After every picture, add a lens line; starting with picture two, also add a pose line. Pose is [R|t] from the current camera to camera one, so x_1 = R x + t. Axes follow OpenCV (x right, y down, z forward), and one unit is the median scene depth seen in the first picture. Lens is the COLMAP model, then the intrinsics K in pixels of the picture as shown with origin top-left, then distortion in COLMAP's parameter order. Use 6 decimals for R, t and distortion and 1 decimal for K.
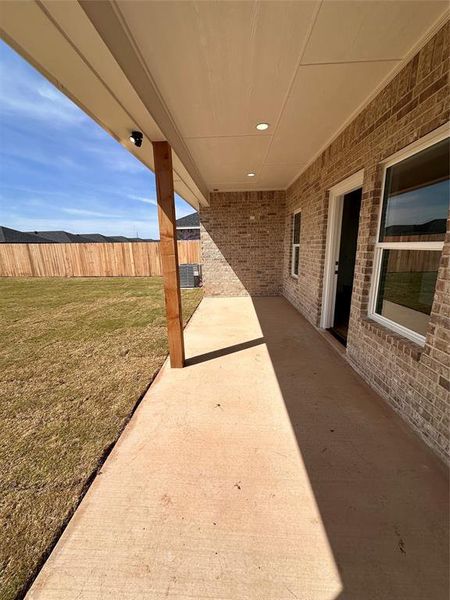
lens RADIAL K [[238.6, 0, 225.0], [0, 238.6, 300.0], [0, 0, 1]] dist [-0.003050, 0.000826]
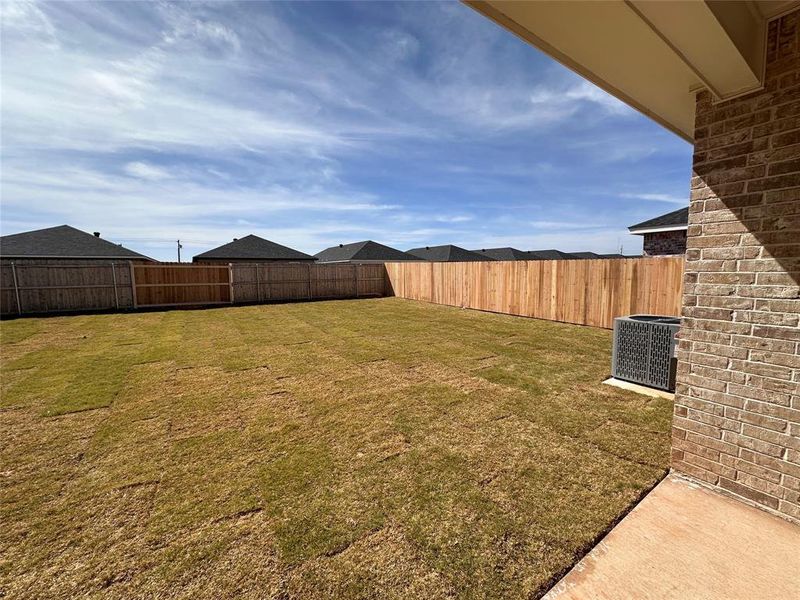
lens RADIAL K [[318.1, 0, 400.4], [0, 318.1, 300.3], [0, 0, 1]] dist [-0.003050, 0.000826]
pose [[0.581595, 0.093400, -0.808099, -0.002612], [-0.184982, 0.982547, -0.019570, -0.067388], [0.792167, 0.160866, 0.588722, 0.292171]]
